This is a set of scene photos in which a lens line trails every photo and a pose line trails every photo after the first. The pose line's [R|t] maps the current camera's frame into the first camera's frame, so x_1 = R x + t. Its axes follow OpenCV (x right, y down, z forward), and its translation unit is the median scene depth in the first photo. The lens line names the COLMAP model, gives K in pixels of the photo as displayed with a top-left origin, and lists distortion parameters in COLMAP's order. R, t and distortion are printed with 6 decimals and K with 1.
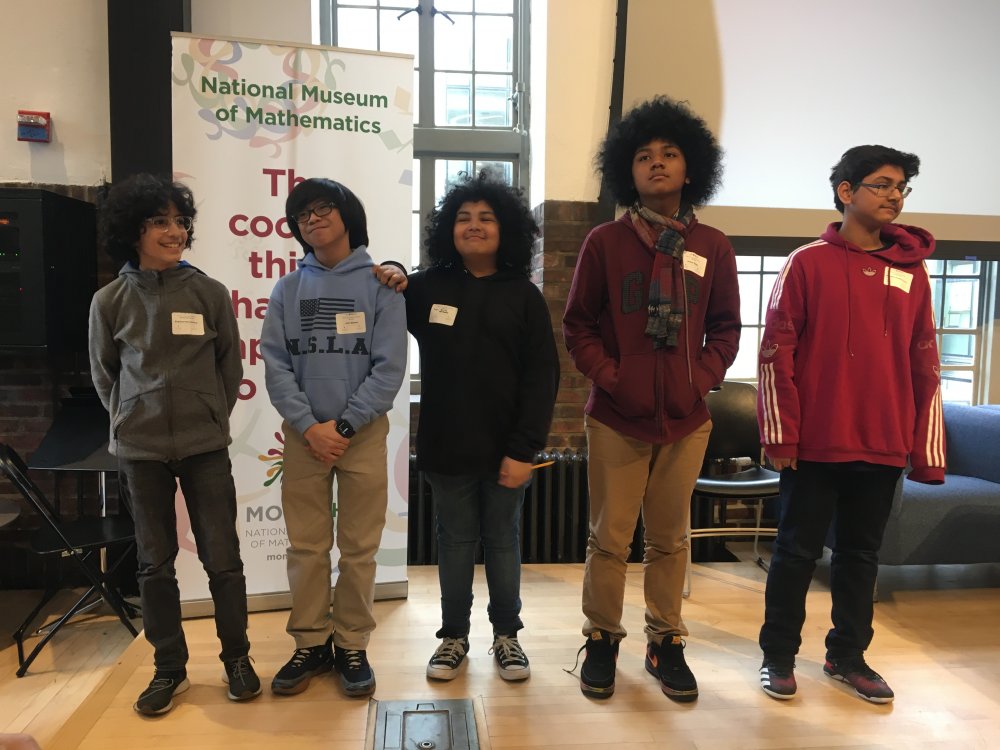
lens RADIAL K [[844.0, 0, 499.3], [0, 844.0, 376.6], [0, 0, 1]] dist [0.041675, -0.016168]
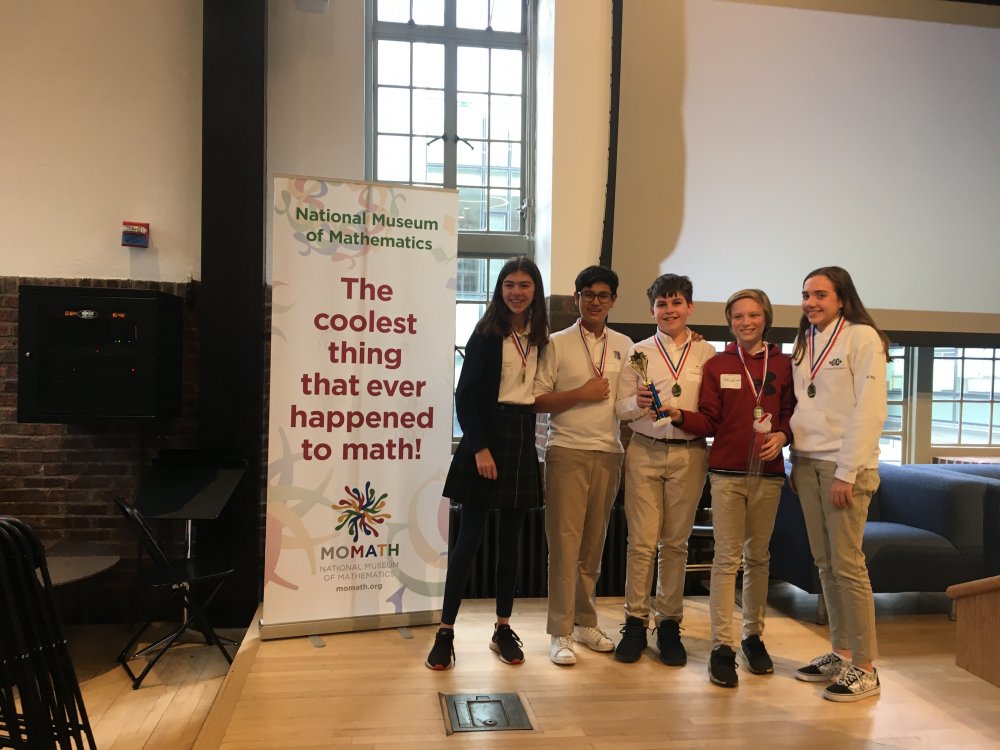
lens RADIAL K [[844.0, 0, 501.3], [0, 844.0, 375.7], [0, 0, 1]] dist [0.041675, -0.016168]
pose [[0.998857, 0.004464, 0.047587, -0.096388], [-0.001149, 0.997583, -0.069475, -0.010270], [-0.047782, 0.069341, 0.996448, -0.259405]]
